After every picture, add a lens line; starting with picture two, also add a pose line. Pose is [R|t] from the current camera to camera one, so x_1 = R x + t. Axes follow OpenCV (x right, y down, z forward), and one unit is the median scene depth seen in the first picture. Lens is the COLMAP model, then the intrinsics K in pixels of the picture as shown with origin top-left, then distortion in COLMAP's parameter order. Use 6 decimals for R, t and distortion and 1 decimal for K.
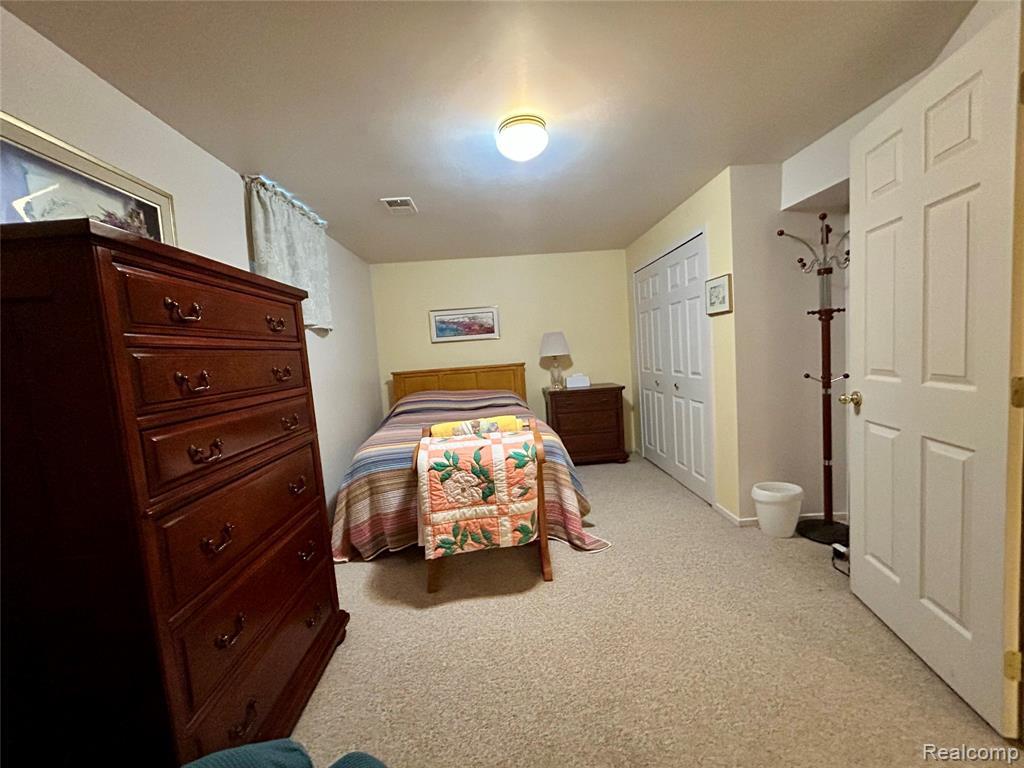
lens RADIAL K [[417.7, 0, 510.2], [0, 417.7, 383.8], [0, 0, 1]] dist [-0.001172, 0.000479]
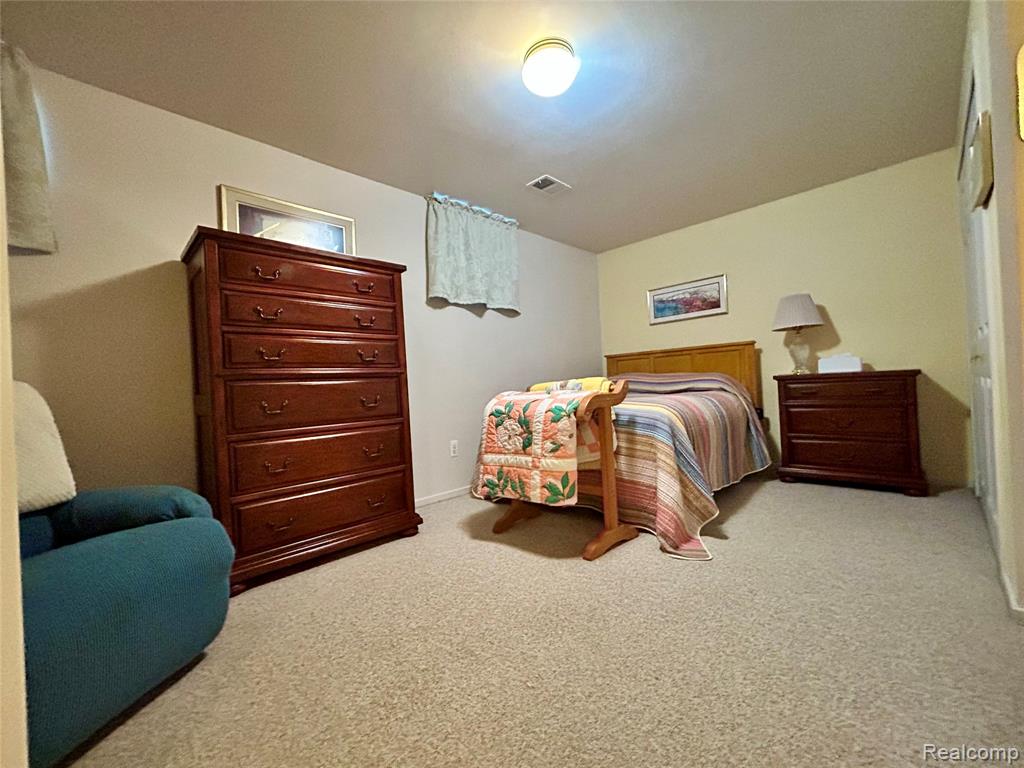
lens RADIAL K [[417.7, 0, 510.2], [0, 417.7, 383.8], [0, 0, 1]] dist [-0.001172, 0.000479]
pose [[0.680552, 0.031610, -0.732018, 0.636079], [-0.054598, 0.998479, -0.007643, 0.130091], [0.730663, 0.045168, 0.681242, 0.293546]]
